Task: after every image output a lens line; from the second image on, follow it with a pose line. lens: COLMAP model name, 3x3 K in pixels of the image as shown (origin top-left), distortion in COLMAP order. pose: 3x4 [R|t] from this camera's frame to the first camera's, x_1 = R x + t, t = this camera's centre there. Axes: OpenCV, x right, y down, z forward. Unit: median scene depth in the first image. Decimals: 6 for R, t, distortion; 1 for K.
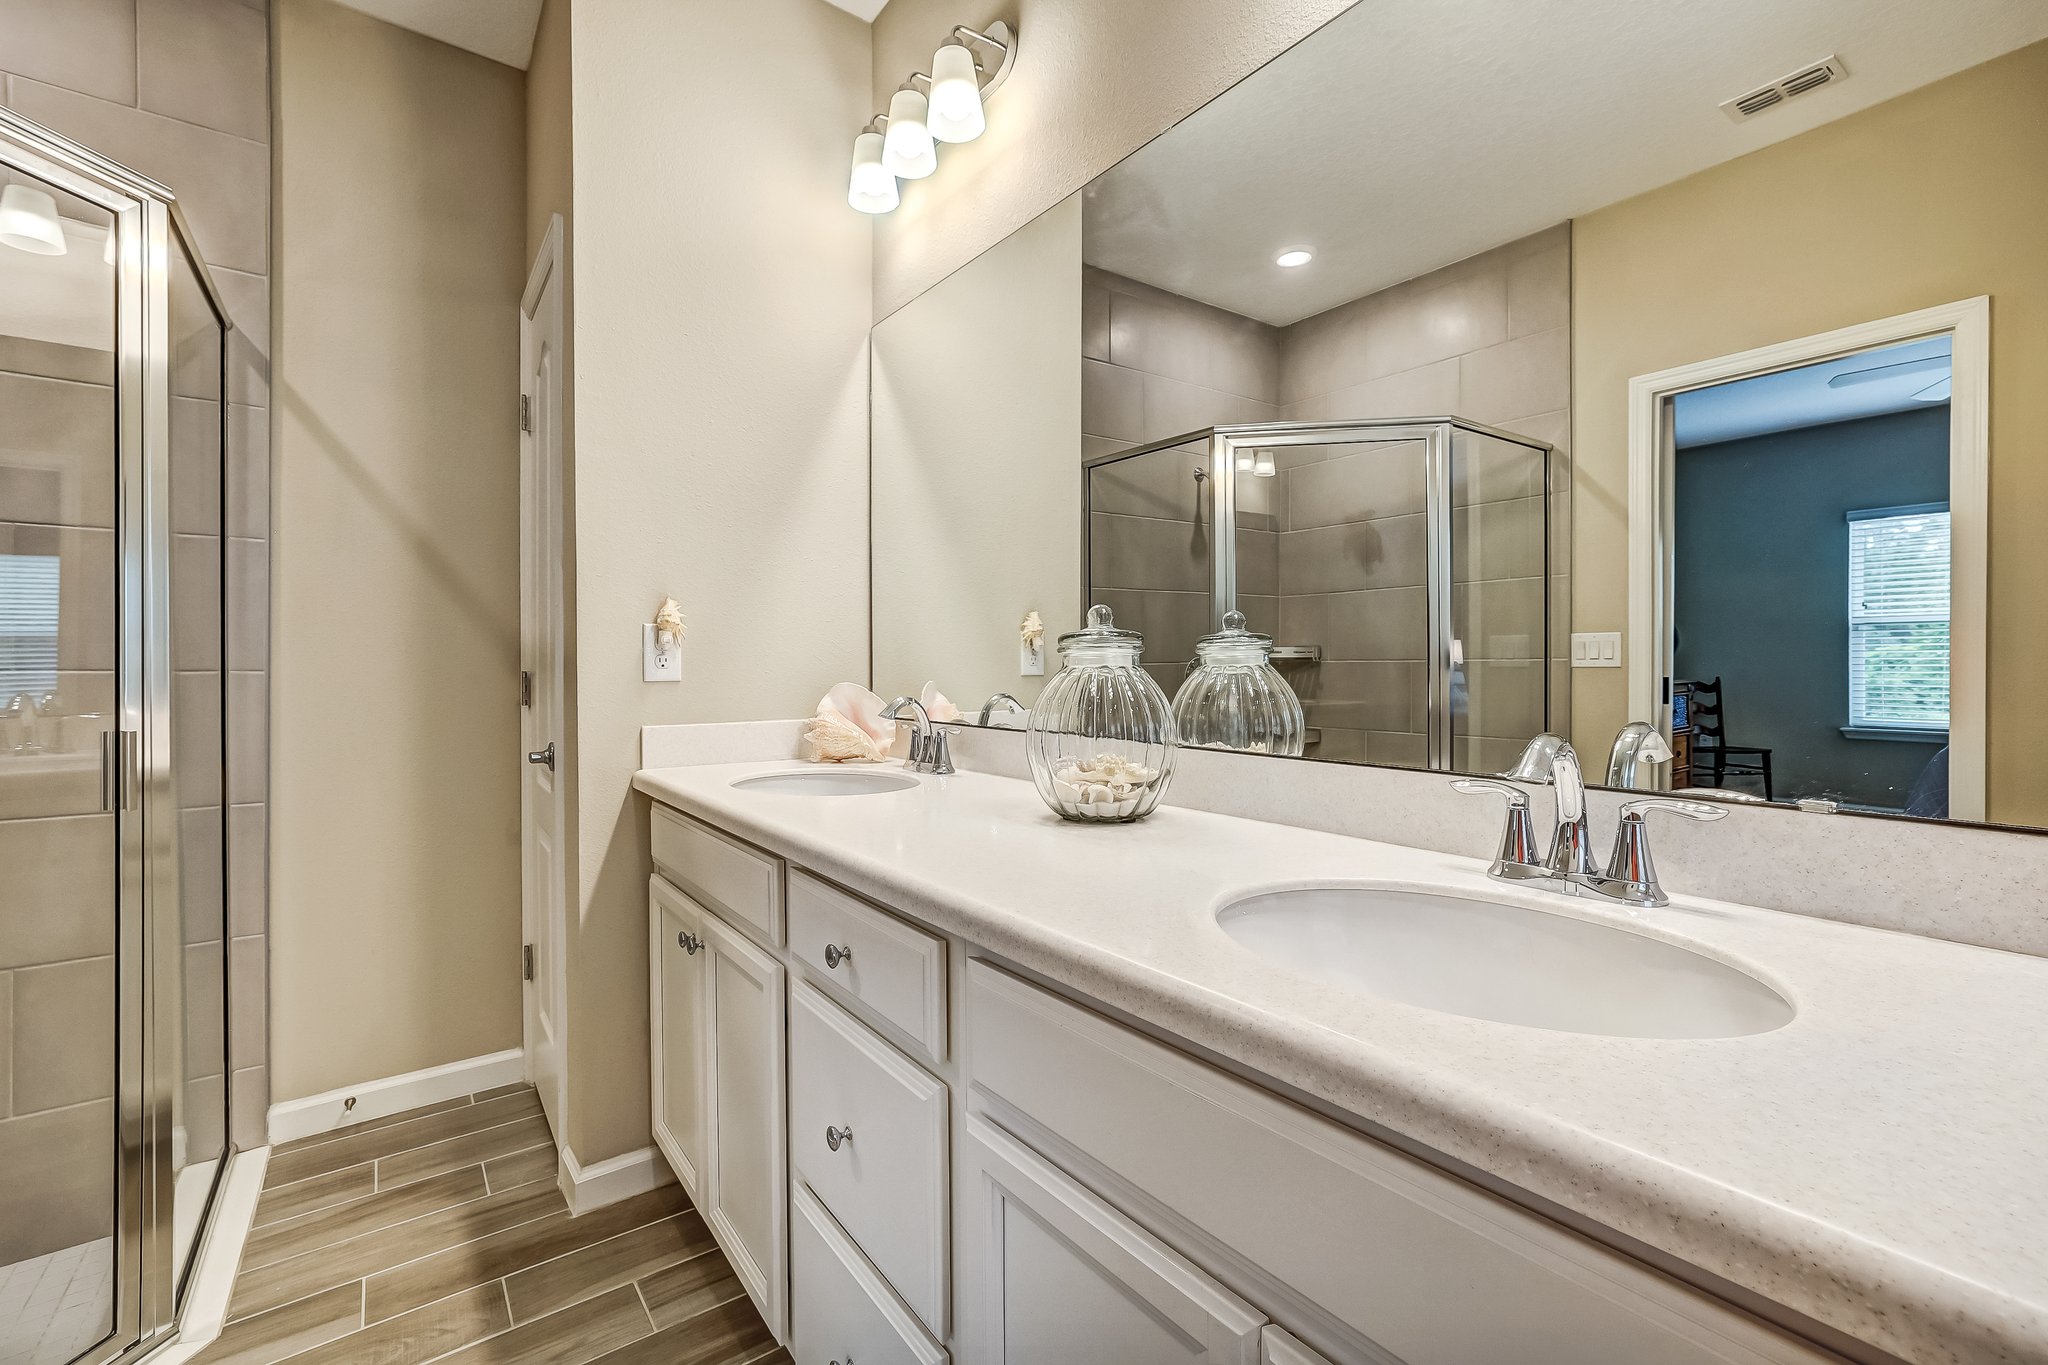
lens RADIAL K [[879.9, 0, 1025.3], [0, 879.9, 682.3], [0, 0, 1]] dist [-0.031636, 0.005912]
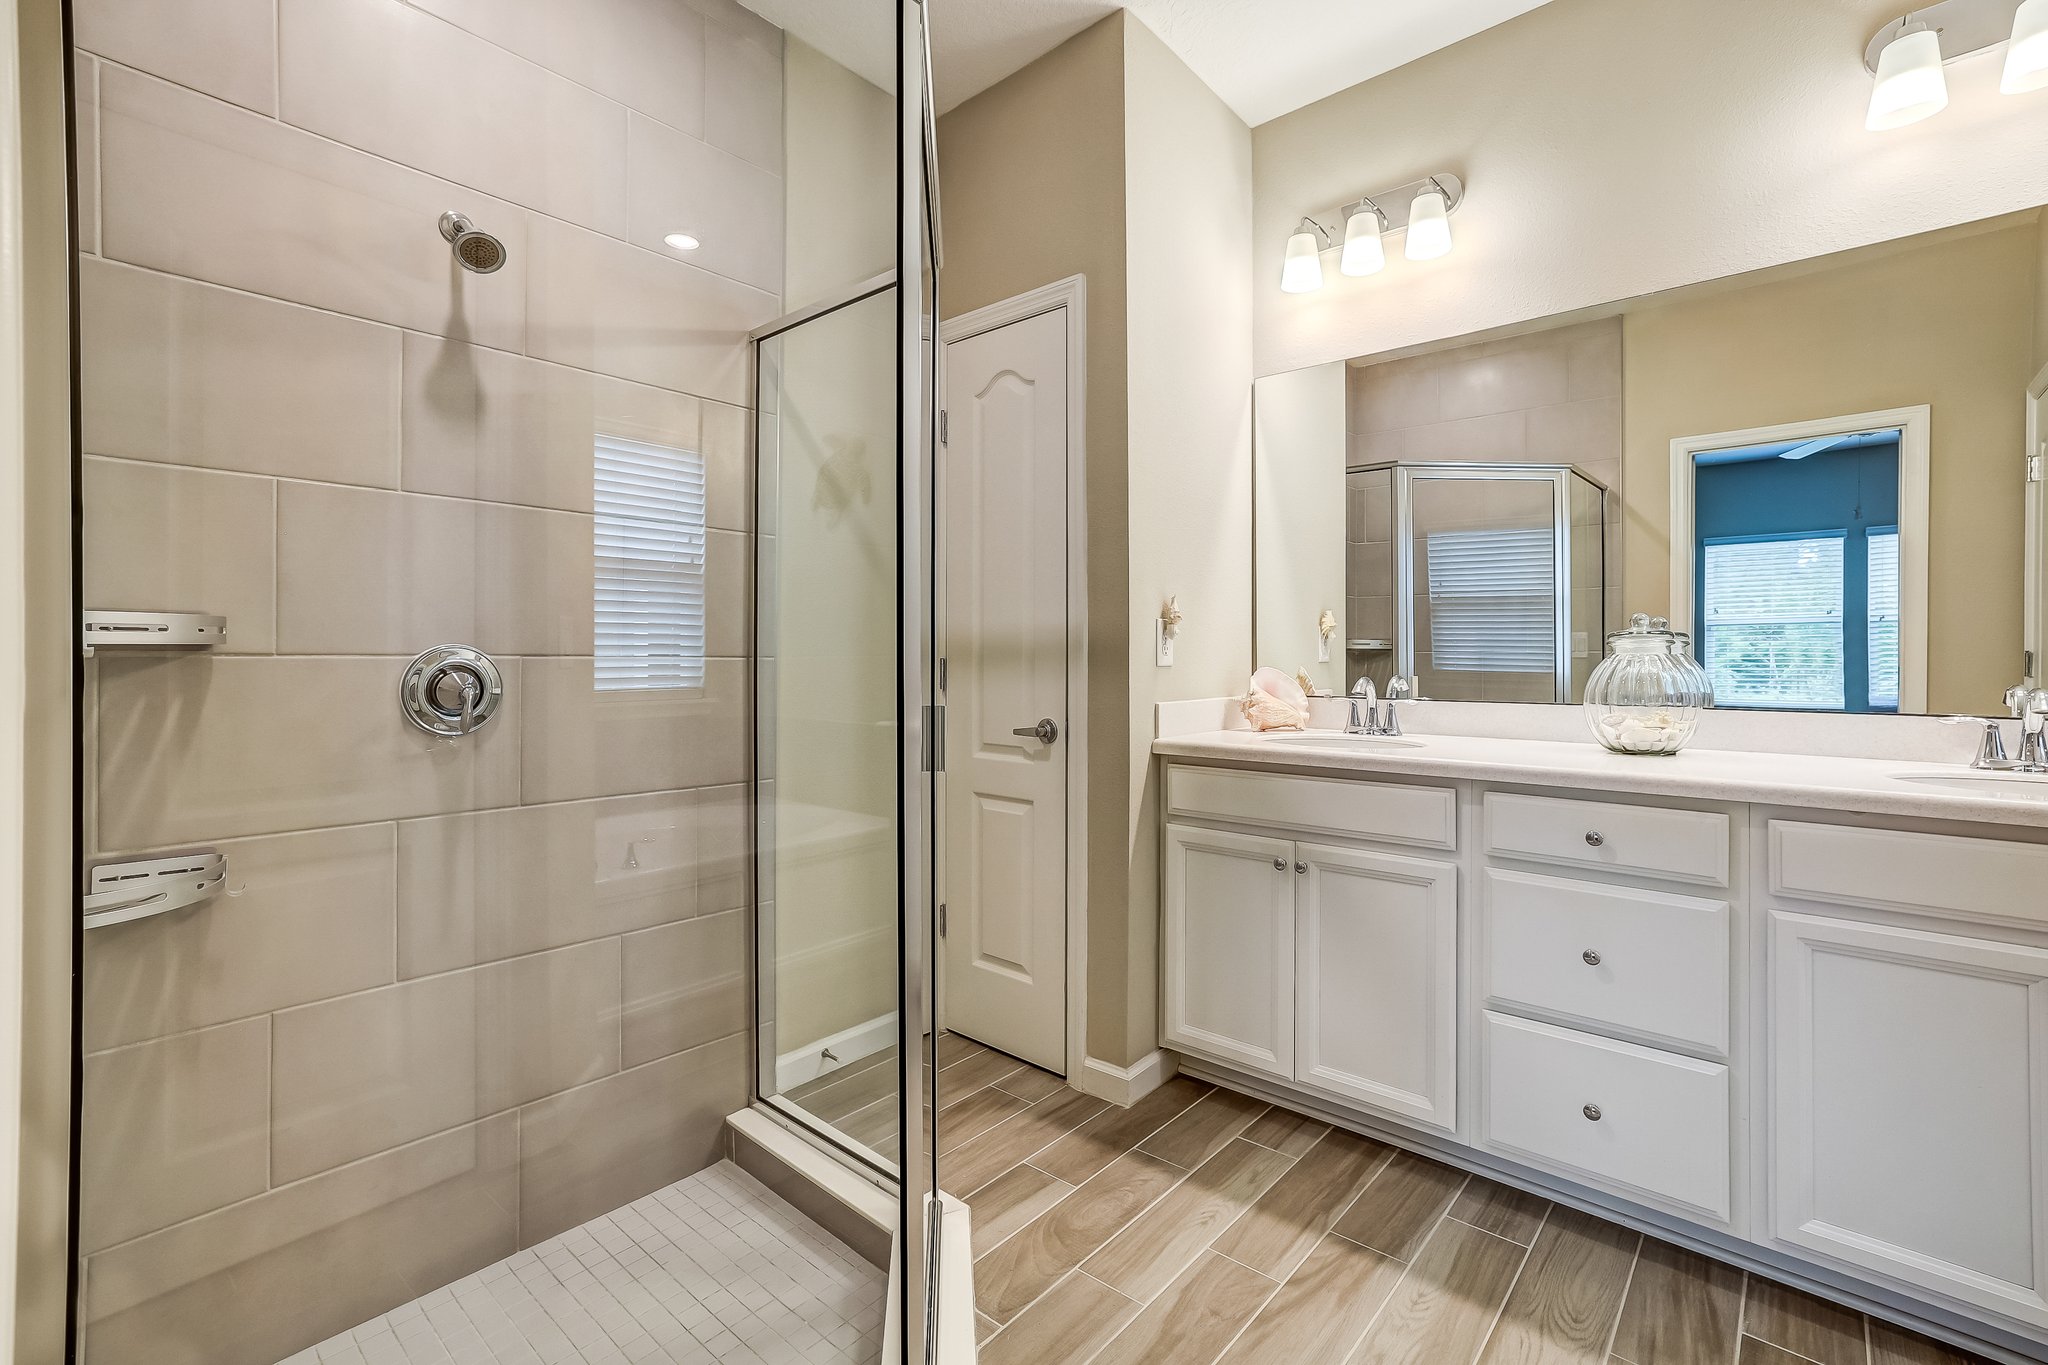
lens RADIAL K [[919.5, 0, 1027.9], [0, 919.5, 659.5], [0, 0, 1]] dist [-0.011494, 0.000473]
pose [[0.975893, 0.002611, 0.218236, -0.868707], [0.001294, 0.999842, -0.017748, 0.012489], [-0.218248, 0.017603, 0.975735, -0.217627]]
